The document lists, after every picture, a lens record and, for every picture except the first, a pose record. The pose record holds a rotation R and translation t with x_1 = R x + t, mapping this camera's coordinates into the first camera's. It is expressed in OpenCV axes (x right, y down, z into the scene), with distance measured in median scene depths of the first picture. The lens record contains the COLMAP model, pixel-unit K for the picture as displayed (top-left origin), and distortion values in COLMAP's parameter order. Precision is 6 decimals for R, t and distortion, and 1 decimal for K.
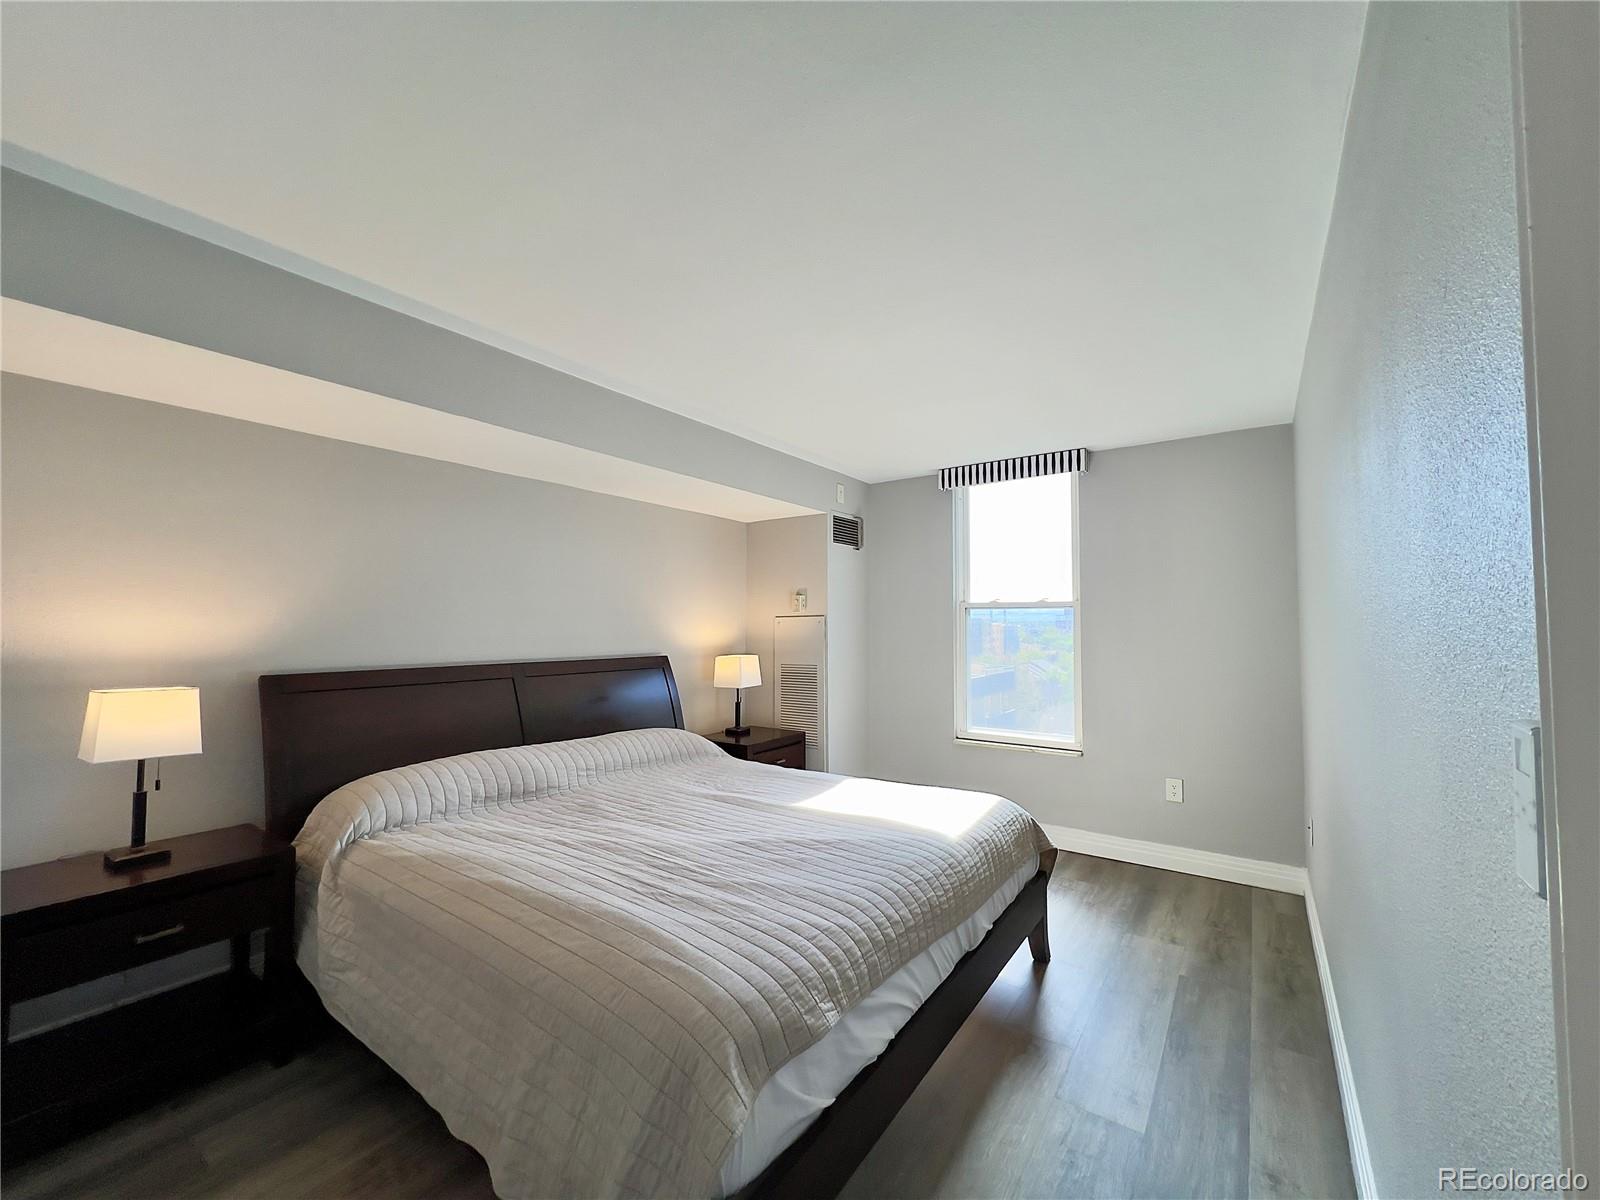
lens RADIAL K [[647.4, 0, 800.0], [0, 647.4, 600.0], [0, 0, 1]] dist [-0.001314, -0.000079]
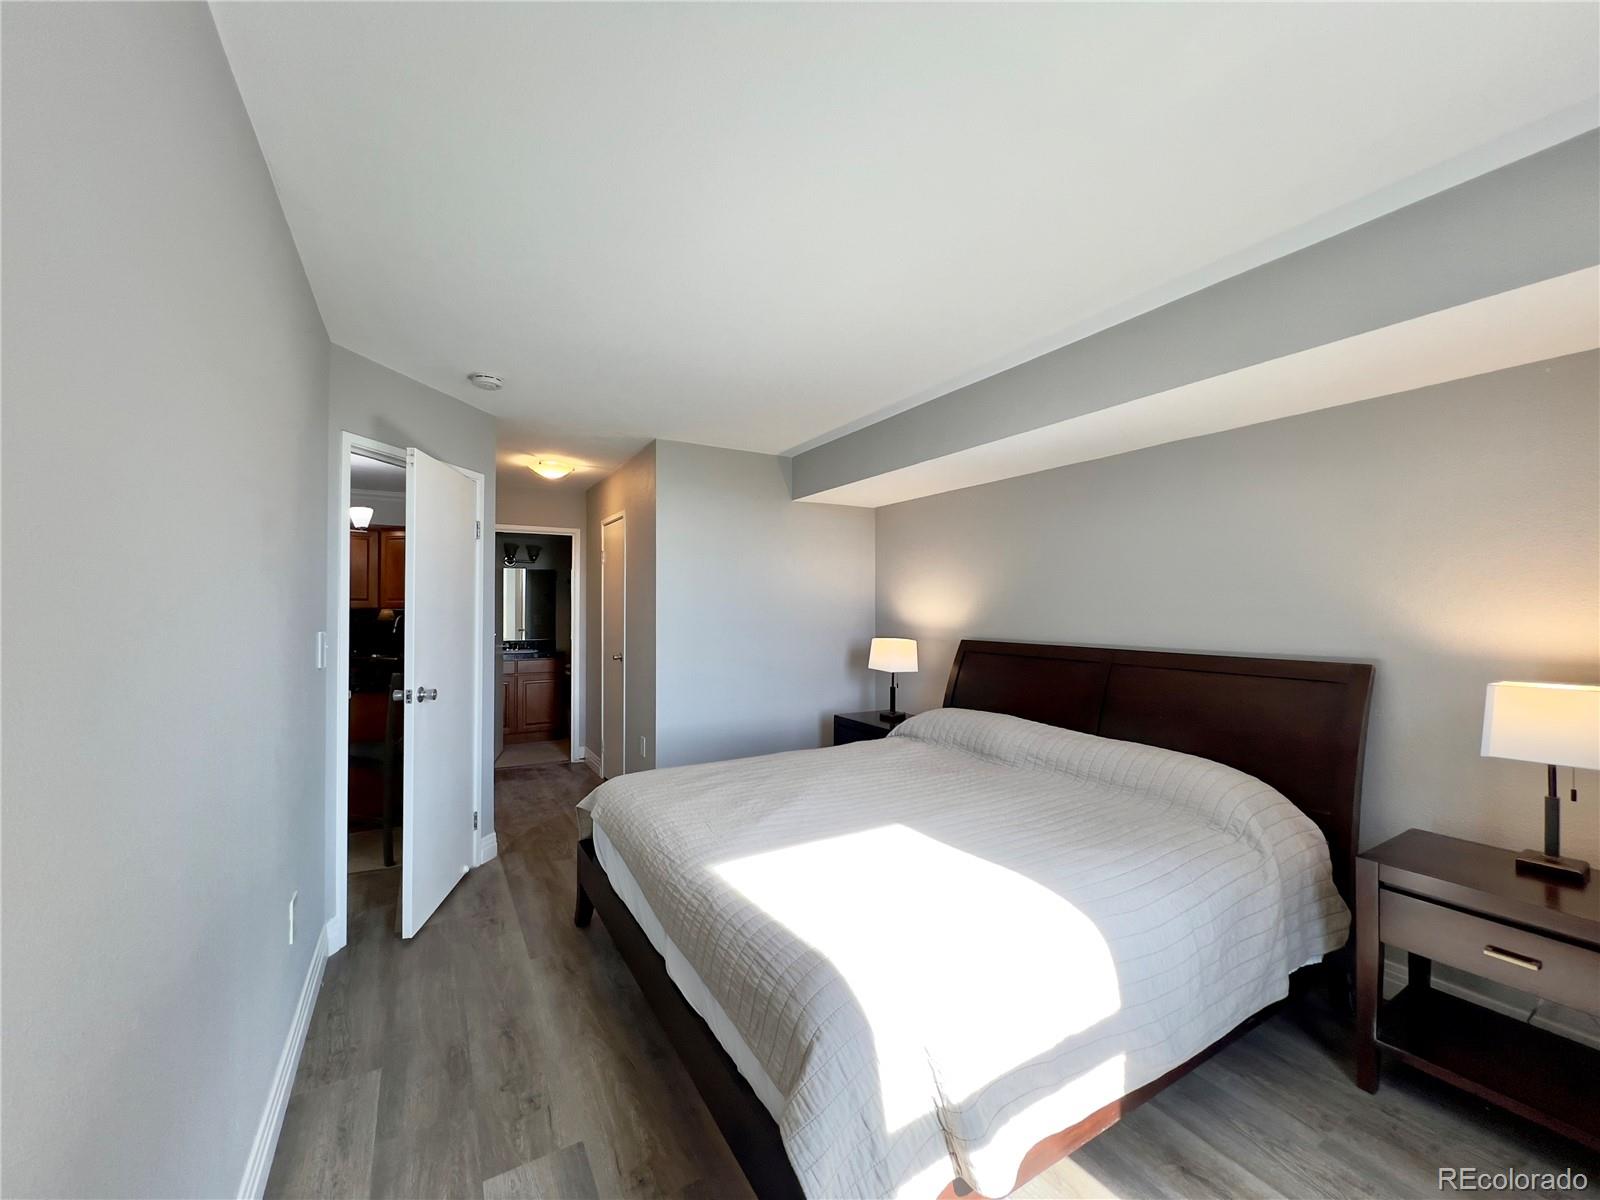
lens RADIAL K [[647.4, 0, 800.0], [0, 647.4, 600.0], [0, 0, 1]] dist [-0.001314, -0.000079]
pose [[-0.382194, -0.017380, -0.923919, 0.710708], [0.021830, 0.999374, -0.027829, 0.039332], [0.923824, -0.030805, -0.381576, 1.019875]]
